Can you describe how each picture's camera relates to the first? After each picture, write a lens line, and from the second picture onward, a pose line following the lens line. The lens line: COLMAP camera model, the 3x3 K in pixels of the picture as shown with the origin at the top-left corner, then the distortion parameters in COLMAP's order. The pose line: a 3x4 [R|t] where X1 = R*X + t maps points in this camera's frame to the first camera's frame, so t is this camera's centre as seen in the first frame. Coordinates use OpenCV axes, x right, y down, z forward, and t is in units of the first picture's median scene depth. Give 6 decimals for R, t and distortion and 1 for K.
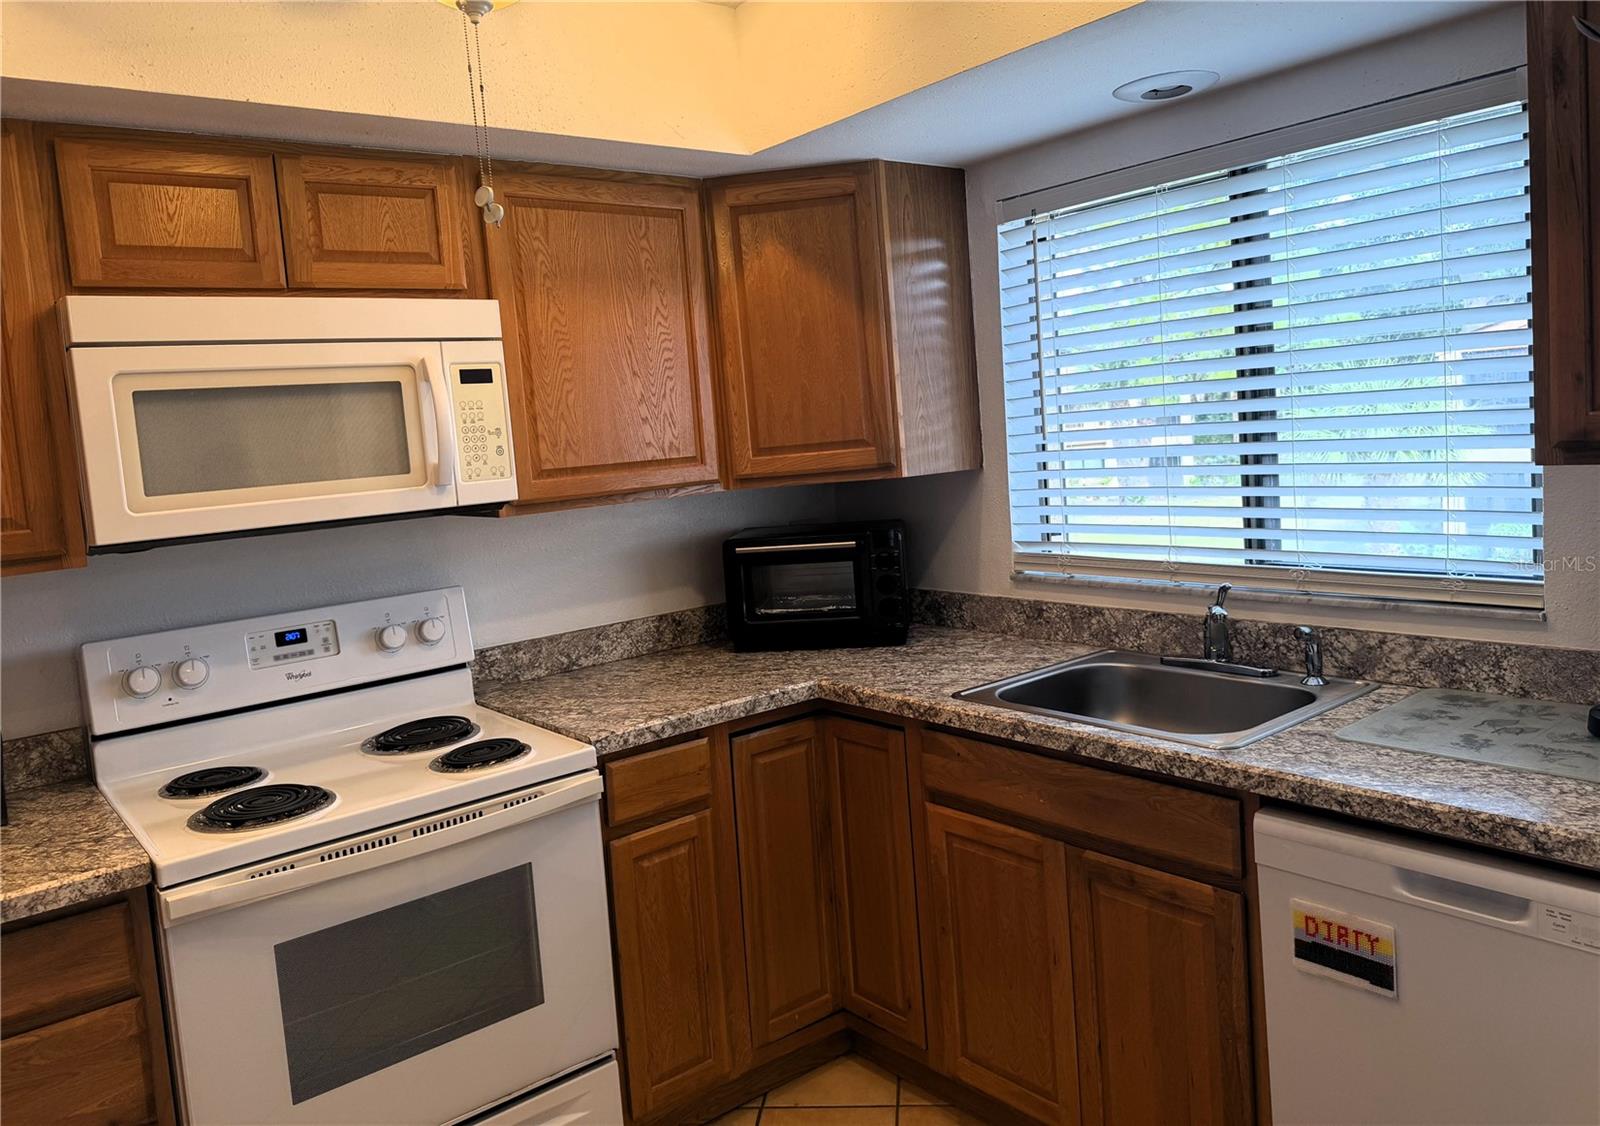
lens RADIAL K [[1166.6, 0, 799.6], [0, 1166.6, 556.5], [0, 0, 1]] dist [0.003457, 0.000374]
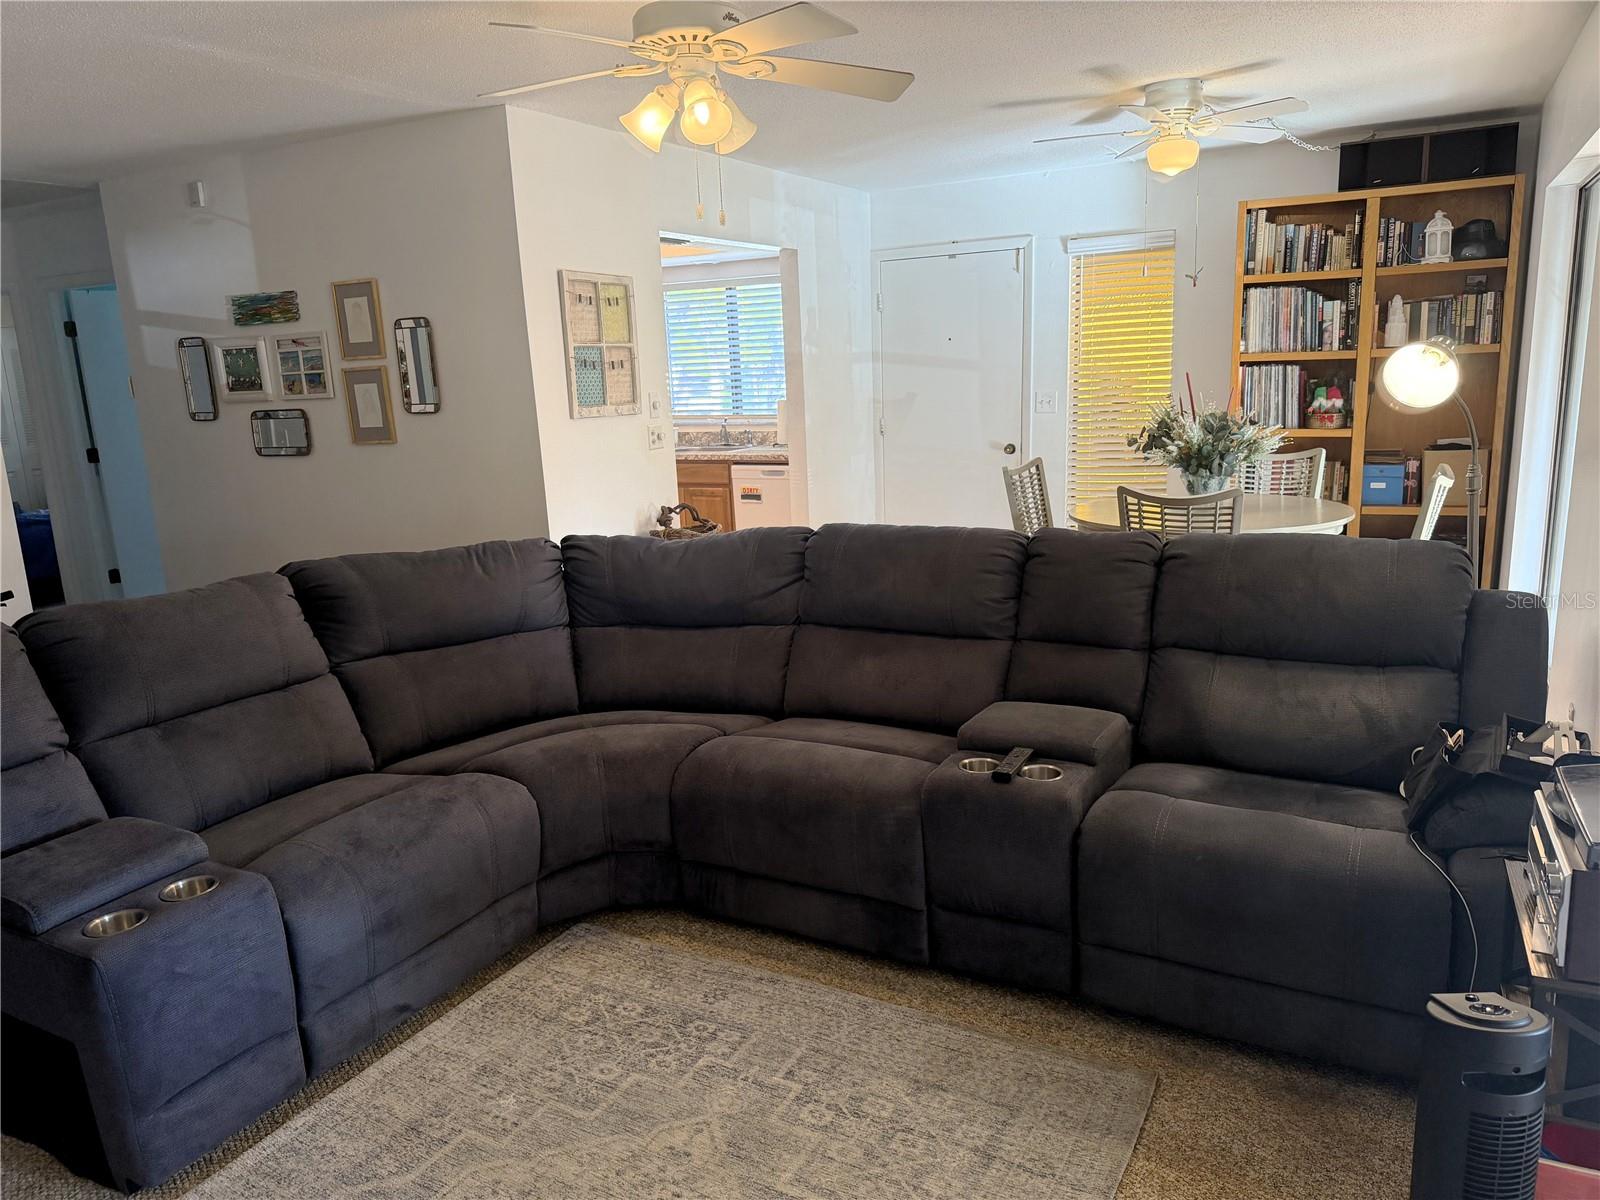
lens RADIAL K [[1132.2, 0, 799.8], [0, 1132.2, 601.2], [0, 0, 1]] dist [0.000733, -0.000015]
pose [[0.925125, -0.048167, 0.376596, -0.868551], [0.015429, 0.995870, 0.089471, 0.333761], [-0.379350, -0.076962, 0.922047, -2.673602]]
